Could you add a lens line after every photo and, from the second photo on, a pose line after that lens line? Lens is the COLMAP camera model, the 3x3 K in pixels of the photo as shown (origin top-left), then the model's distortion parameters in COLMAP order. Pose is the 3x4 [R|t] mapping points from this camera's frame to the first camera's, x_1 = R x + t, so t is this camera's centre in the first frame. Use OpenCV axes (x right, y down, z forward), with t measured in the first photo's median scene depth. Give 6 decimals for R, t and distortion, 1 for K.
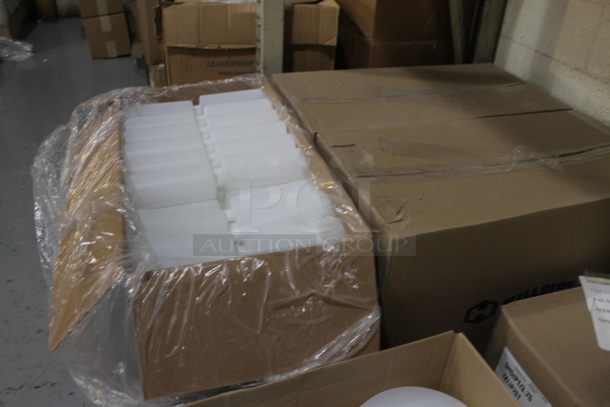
lens RADIAL K [[510.4, 0, 305.3], [0, 510.4, 204.7], [0, 0, 1]] dist [-0.111039, 0.022680]
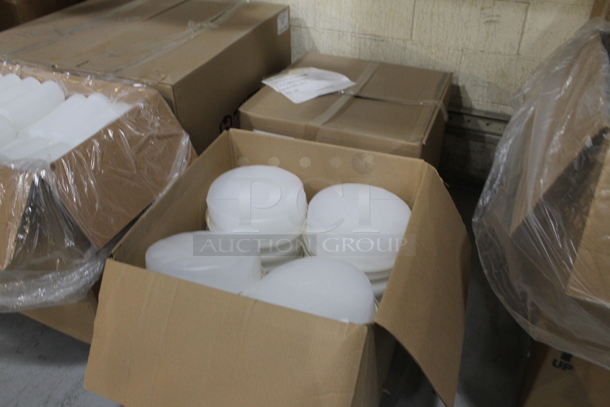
lens RADIAL K [[510.4, 0, 302.9], [0, 510.4, 204.2], [0, 0, 1]] dist [-0.111039, 0.022680]
pose [[0.632983, -0.488460, 0.600616, -0.645350], [0.444944, 0.864424, 0.234083, 0.192223], [-0.633527, 0.119070, 0.764504, -0.358318]]
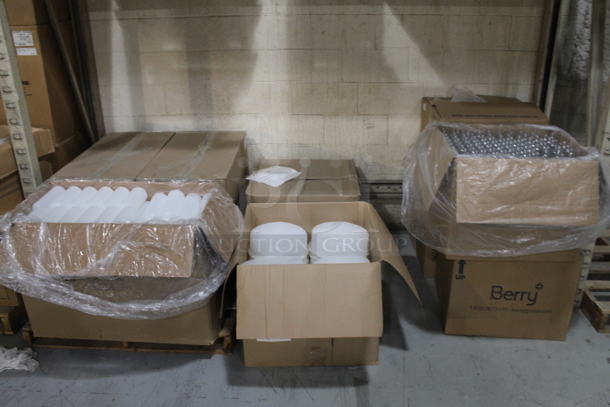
lens RADIAL K [[510.4, 0, 306.8], [0, 510.4, 204.1], [0, 0, 1]] dist [-0.111039, 0.022680]
pose [[0.329338, -0.410410, 0.850353, -1.944828], [0.531465, 0.824959, 0.192321, -0.105947], [-0.780437, 0.388594, 0.489809, -0.573542]]
